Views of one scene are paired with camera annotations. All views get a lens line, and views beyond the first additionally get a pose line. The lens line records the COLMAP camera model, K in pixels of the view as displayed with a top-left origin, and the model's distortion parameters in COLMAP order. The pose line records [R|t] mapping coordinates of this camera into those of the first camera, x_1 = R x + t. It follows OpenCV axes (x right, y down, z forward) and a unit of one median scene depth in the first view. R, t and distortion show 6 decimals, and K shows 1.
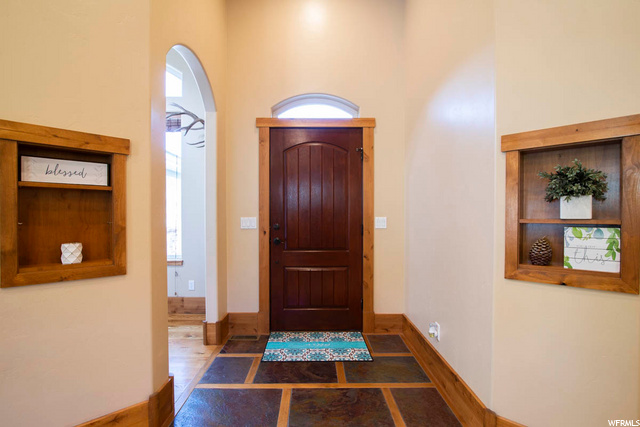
lens RADIAL K [[295.3, 0, 319.6], [0, 295.3, 215.7], [0, 0, 1]] dist [-0.012415, -0.000527]
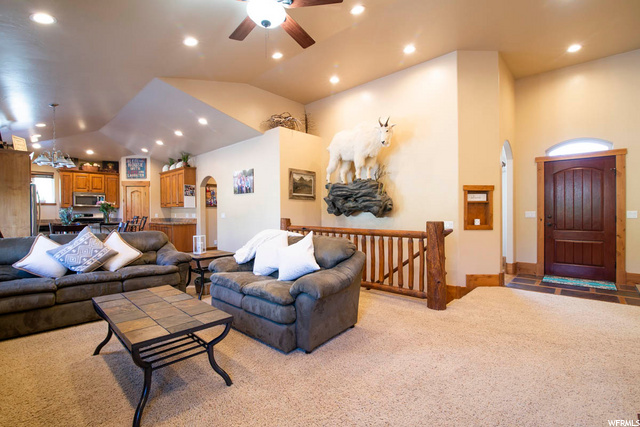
lens RADIAL K [[295.3, 0, 317.2], [0, 295.3, 213.0], [0, 0, 1]] dist [-0.012415, -0.000527]
pose [[0.720113, -0.000750, -0.693857, 0.074794], [0.002476, 0.999996, 0.001488, 0.008967], [0.693853, -0.002790, 0.720112, -1.271813]]
